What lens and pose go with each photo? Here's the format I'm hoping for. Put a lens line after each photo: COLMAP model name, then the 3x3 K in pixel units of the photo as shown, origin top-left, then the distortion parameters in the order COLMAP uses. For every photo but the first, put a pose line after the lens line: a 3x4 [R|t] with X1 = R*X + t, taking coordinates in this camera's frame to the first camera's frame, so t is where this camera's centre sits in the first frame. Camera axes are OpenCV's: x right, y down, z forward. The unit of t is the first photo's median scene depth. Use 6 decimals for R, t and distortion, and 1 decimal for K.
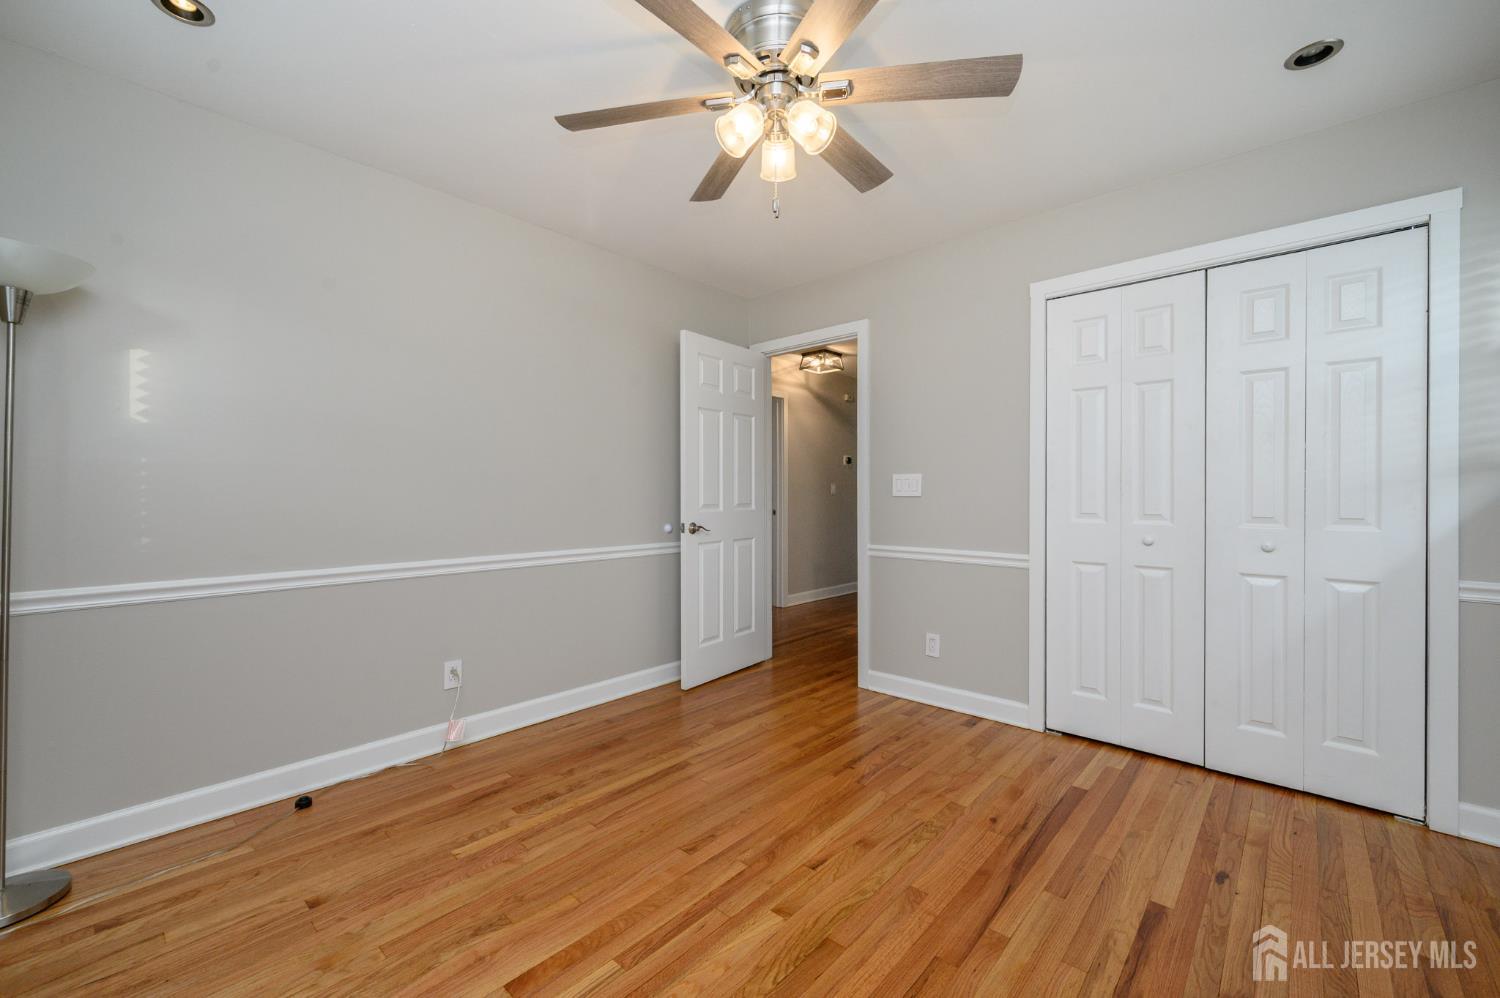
lens RADIAL K [[589.9, 0, 742.1], [0, 589.9, 497.0], [0, 0, 1]] dist [-0.000226, 0.000067]
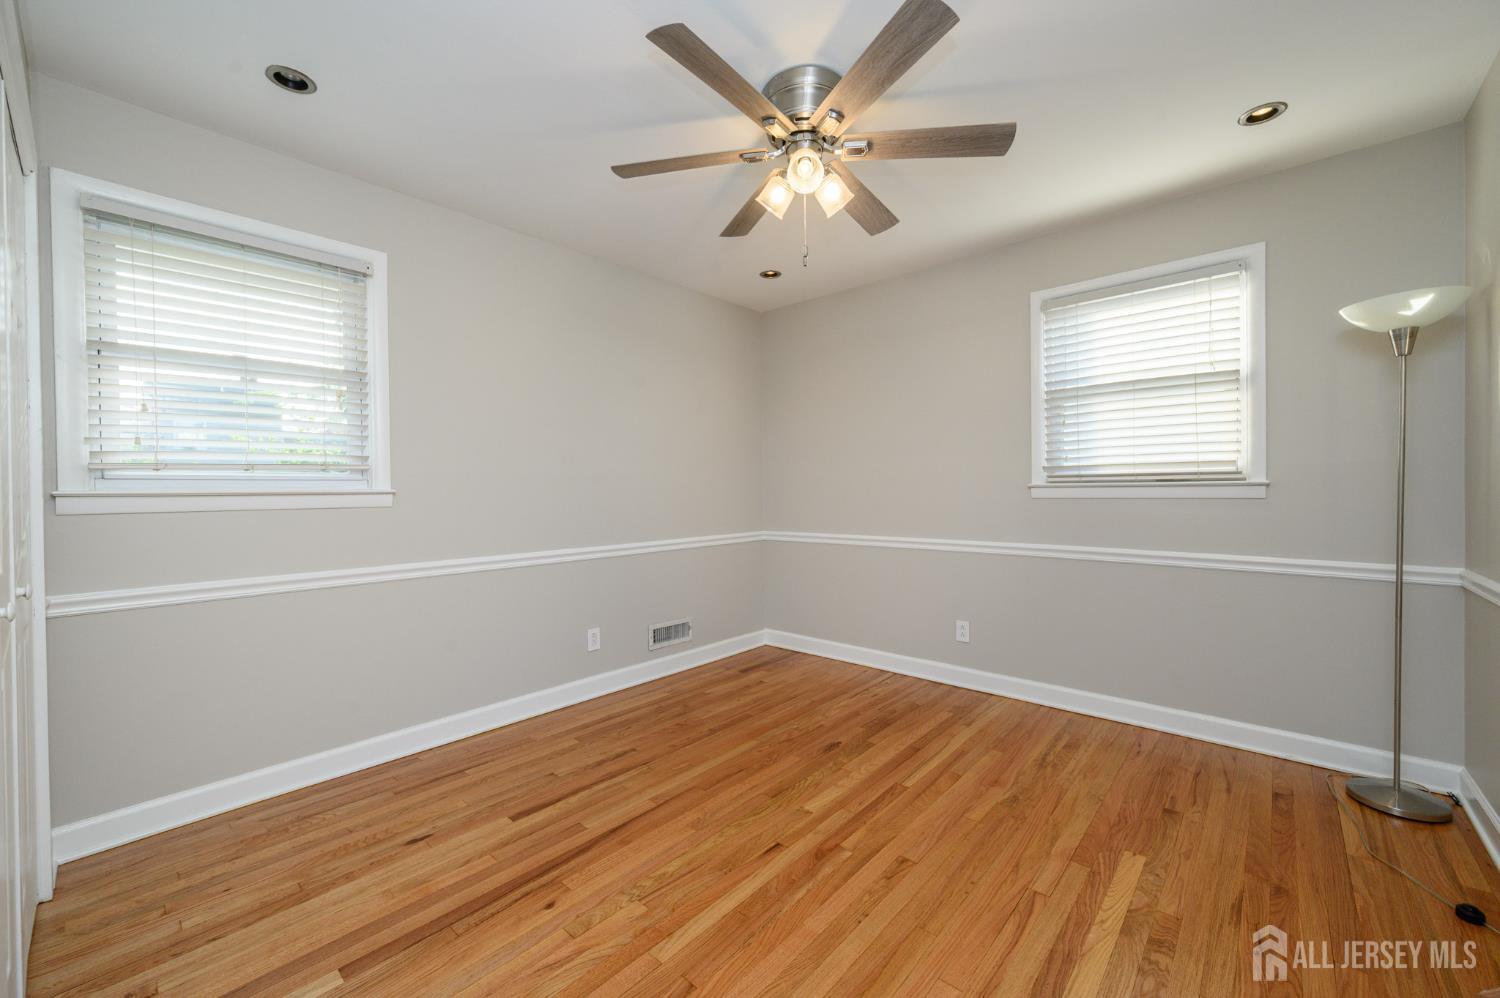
lens RADIAL K [[589.9, 0, 755.5], [0, 589.9, 496.4], [0, 0, 1]] dist [-0.000226, 0.000067]
pose [[-0.999544, 0.012197, -0.027616, 0.197928], [0.011744, 0.999795, 0.016499, -0.023418], [0.027811, 0.016167, -0.999482, 2.211442]]
